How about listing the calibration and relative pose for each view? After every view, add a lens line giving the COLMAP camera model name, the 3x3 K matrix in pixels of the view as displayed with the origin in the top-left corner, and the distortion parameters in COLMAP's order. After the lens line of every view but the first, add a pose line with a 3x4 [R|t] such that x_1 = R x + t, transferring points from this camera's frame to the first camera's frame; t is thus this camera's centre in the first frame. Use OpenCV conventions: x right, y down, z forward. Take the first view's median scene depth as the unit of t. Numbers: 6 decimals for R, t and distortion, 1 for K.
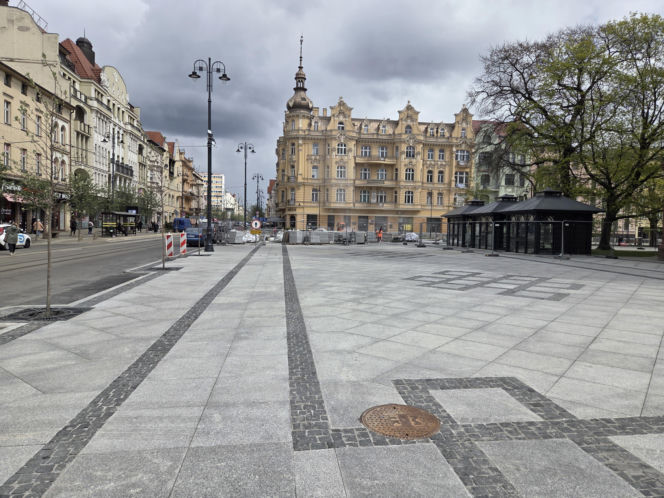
lens RADIAL K [[453.1, 0, 332.0], [0, 453.1, 249.0], [0, 0, 1]] dist [0.075782, -0.070938]
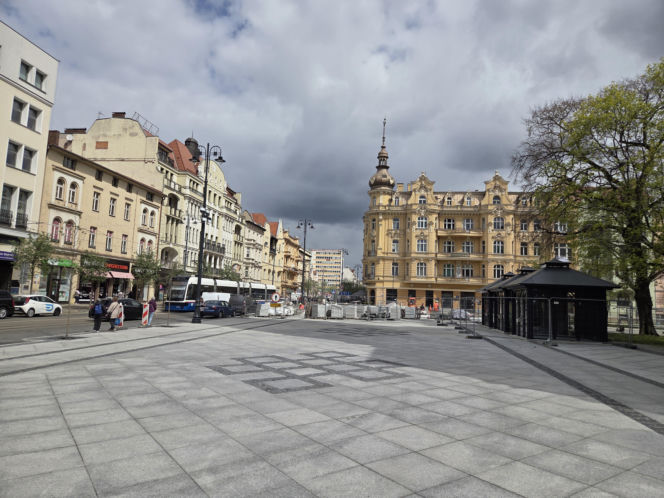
lens RADIAL K [[453.1, 0, 332.0], [0, 453.1, 249.0], [0, 0, 1]] dist [0.075782, -0.070938]
pose [[0.959449, -0.015740, -0.281444, 0.107717], [-0.030966, 0.986511, -0.160736, -0.001282], [0.280178, 0.162934, 0.946020, 0.033103]]
